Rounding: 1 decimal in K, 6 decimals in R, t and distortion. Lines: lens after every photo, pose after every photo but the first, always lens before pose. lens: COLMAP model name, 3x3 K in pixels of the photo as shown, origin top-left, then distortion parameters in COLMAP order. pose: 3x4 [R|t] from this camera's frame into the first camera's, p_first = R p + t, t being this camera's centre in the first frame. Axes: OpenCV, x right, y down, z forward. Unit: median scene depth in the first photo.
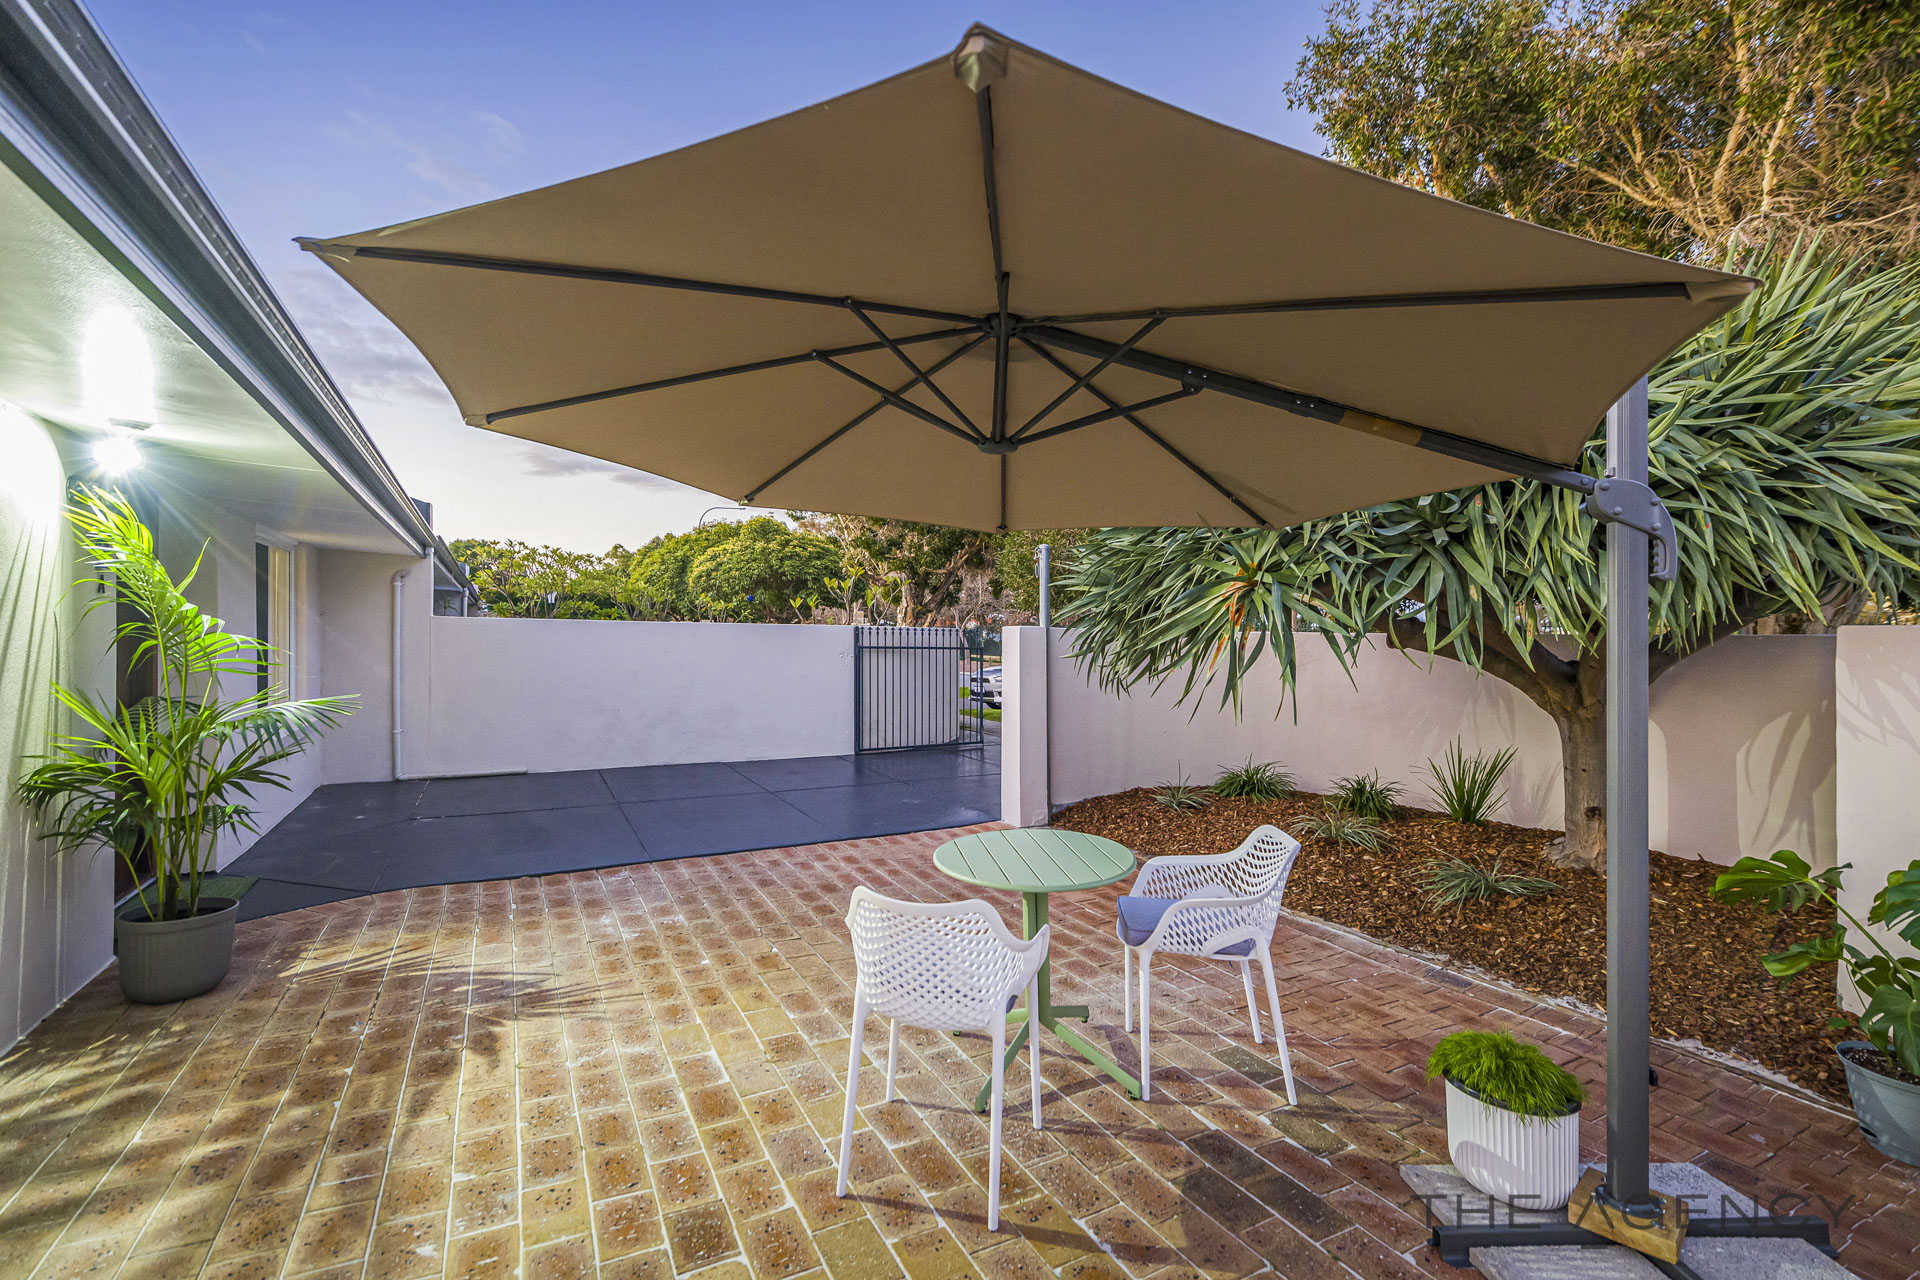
lens RADIAL K [[858.6, 0, 956.9], [0, 858.6, 637.3], [0, 0, 1]] dist [0.000342, 0.000041]
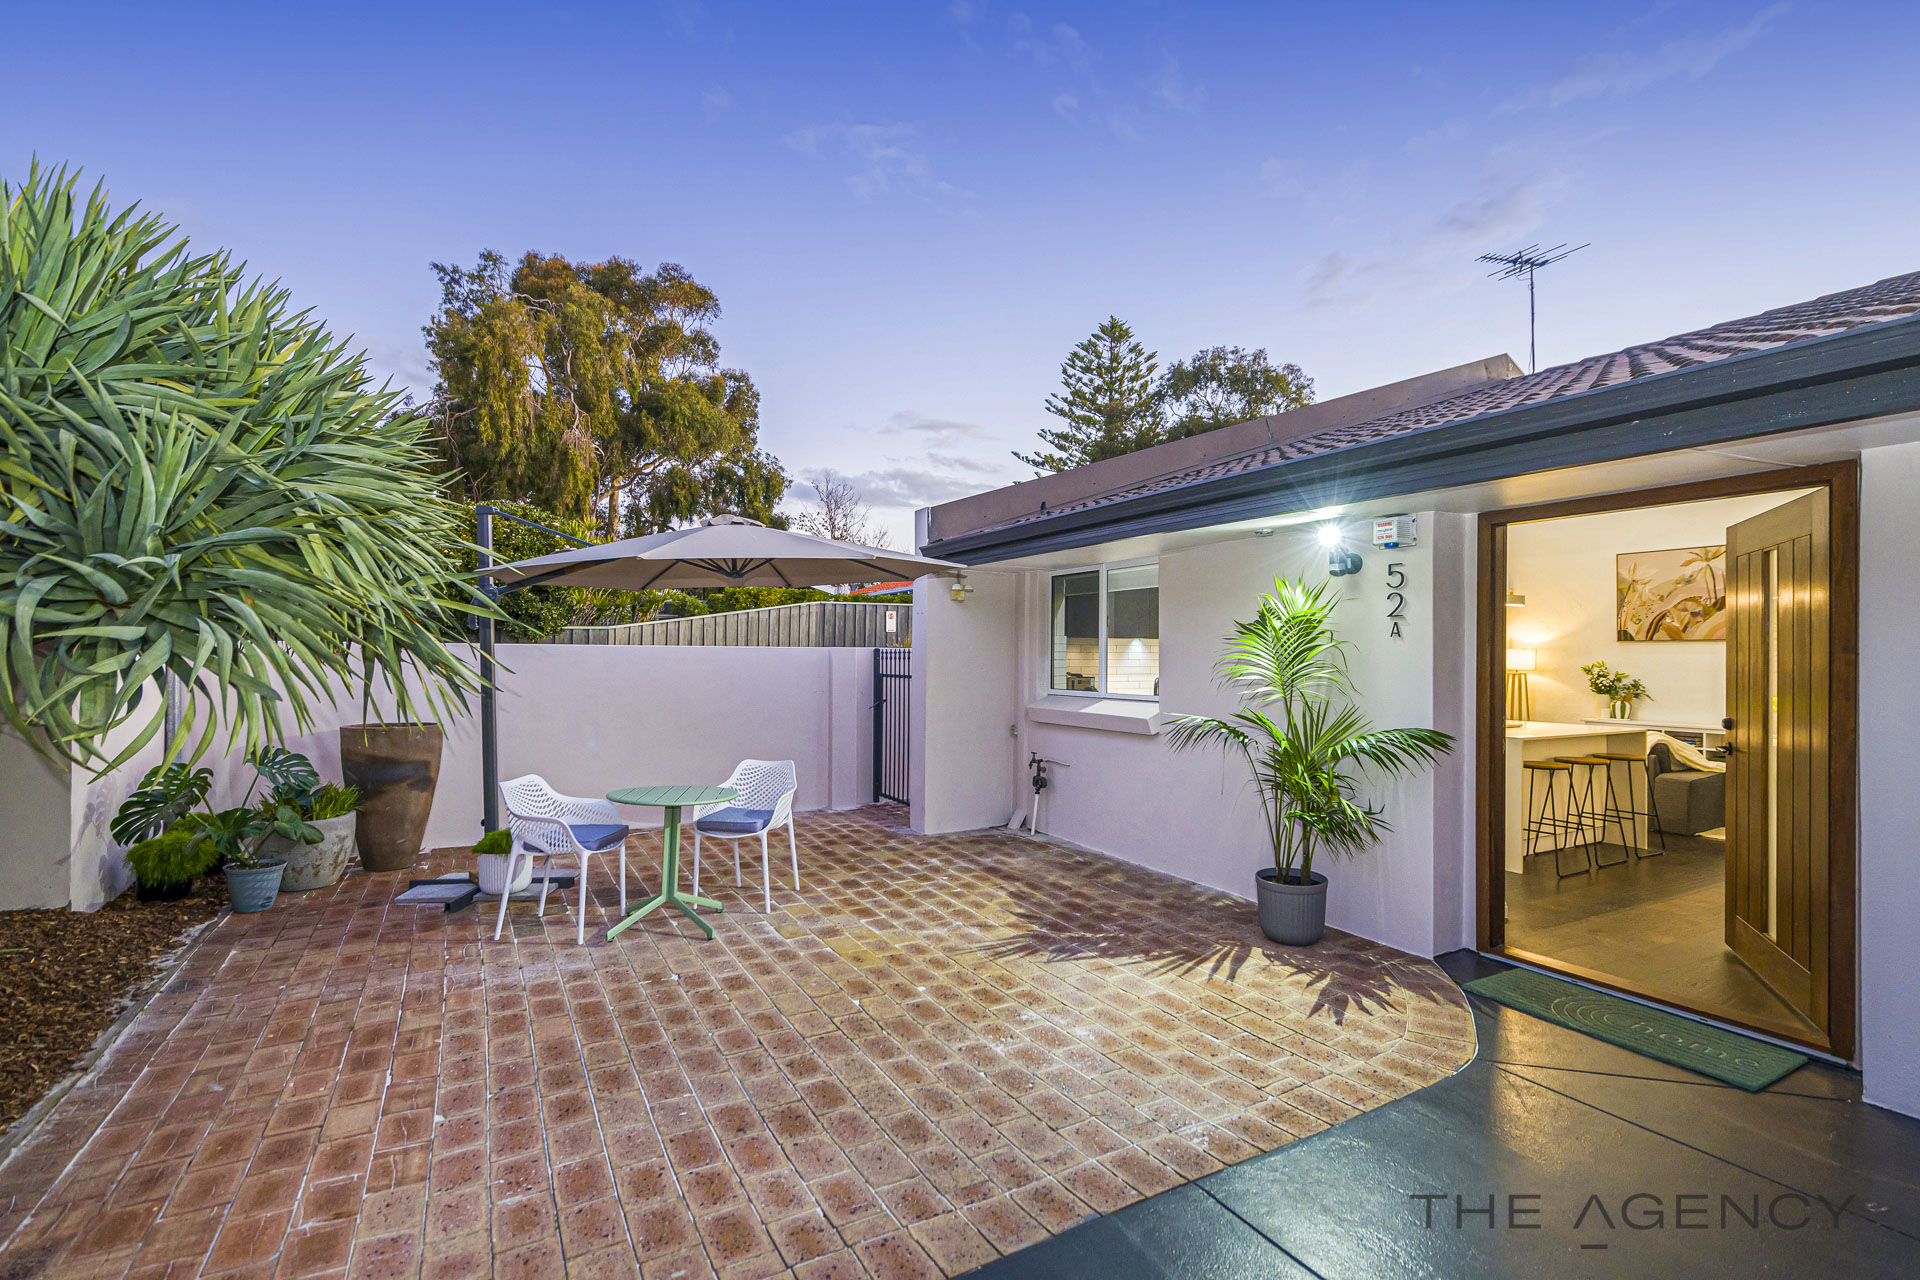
lens RADIAL K [[843.0, 0, 960.3], [0, 843.0, 650.7], [0, 0, 1]] dist [0.001118, 0.000058]
pose [[-0.999402, -0.023597, -0.025273, -0.293165], [-0.023454, 0.999707, -0.005922, -0.013163], [0.025406, -0.005325, -0.999663, 1.922196]]
